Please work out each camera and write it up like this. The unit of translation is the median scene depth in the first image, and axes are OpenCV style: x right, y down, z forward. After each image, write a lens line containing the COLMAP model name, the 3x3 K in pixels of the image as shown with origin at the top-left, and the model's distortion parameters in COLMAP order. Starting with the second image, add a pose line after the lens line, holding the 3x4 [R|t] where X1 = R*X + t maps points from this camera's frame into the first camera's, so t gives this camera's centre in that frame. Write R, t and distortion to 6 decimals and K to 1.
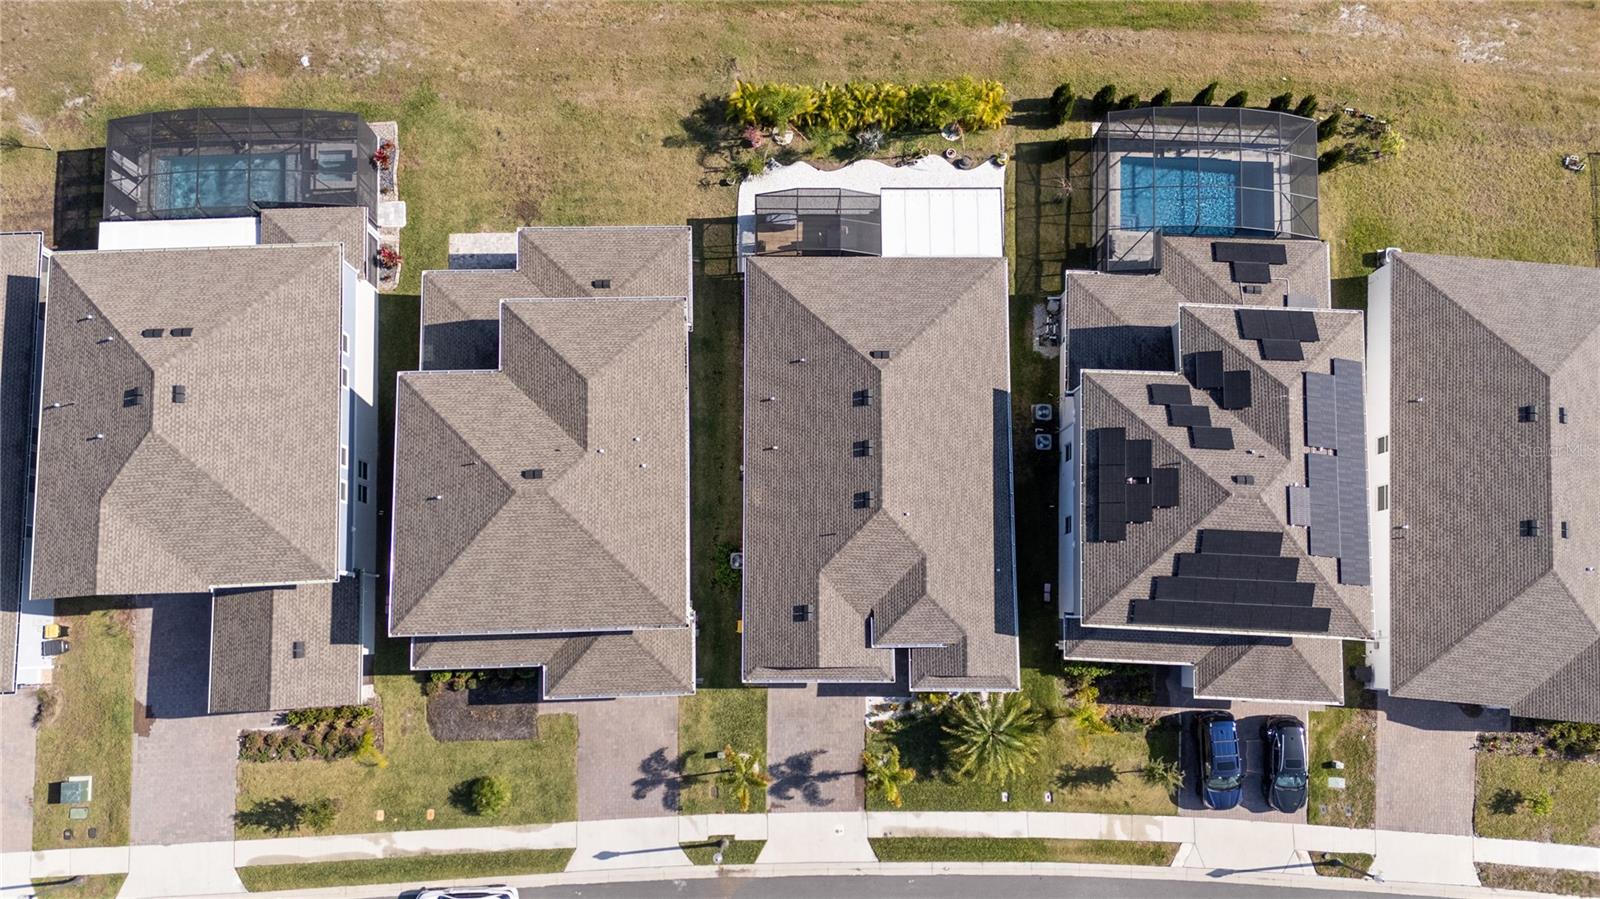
lens RADIAL K [[1143.2, 0, 801.2], [0, 1143.2, 451.6], [0, 0, 1]] dist [0.066538, -0.063604]
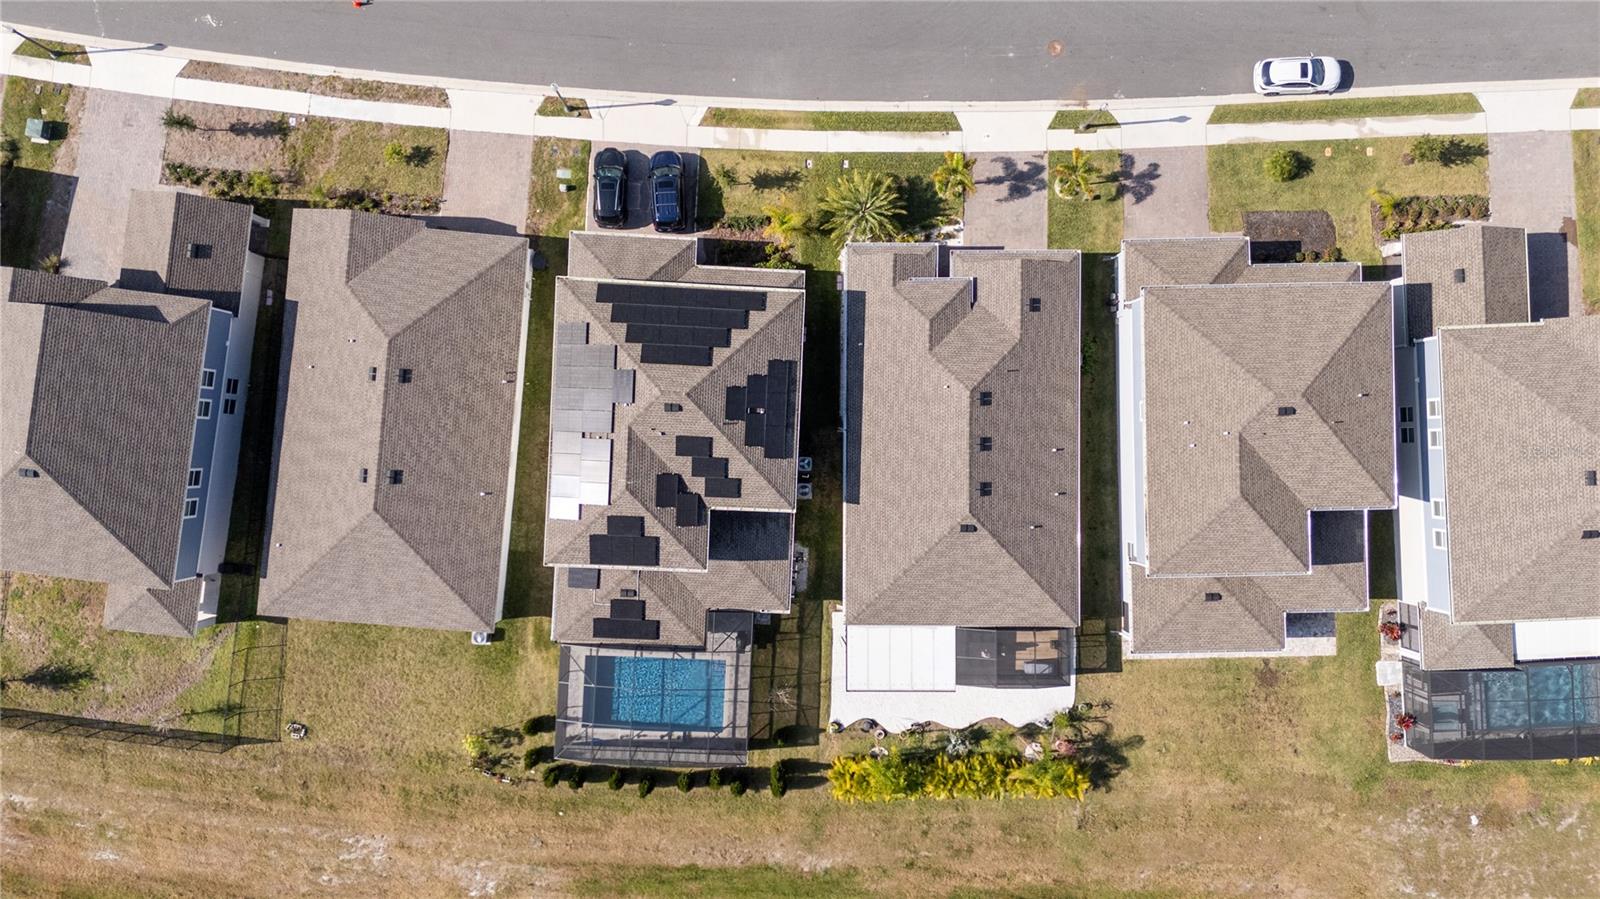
lens RADIAL K [[1143.2, 0, 800.5], [0, 1143.2, 449.3], [0, 0, 1]] dist [0.066538, -0.063604]
pose [[-0.999377, -0.004339, -0.035022, 0.266397], [-0.001323, -0.987108, 0.160052, -0.181990], [-0.035265, 0.159998, 0.986487, -0.120170]]
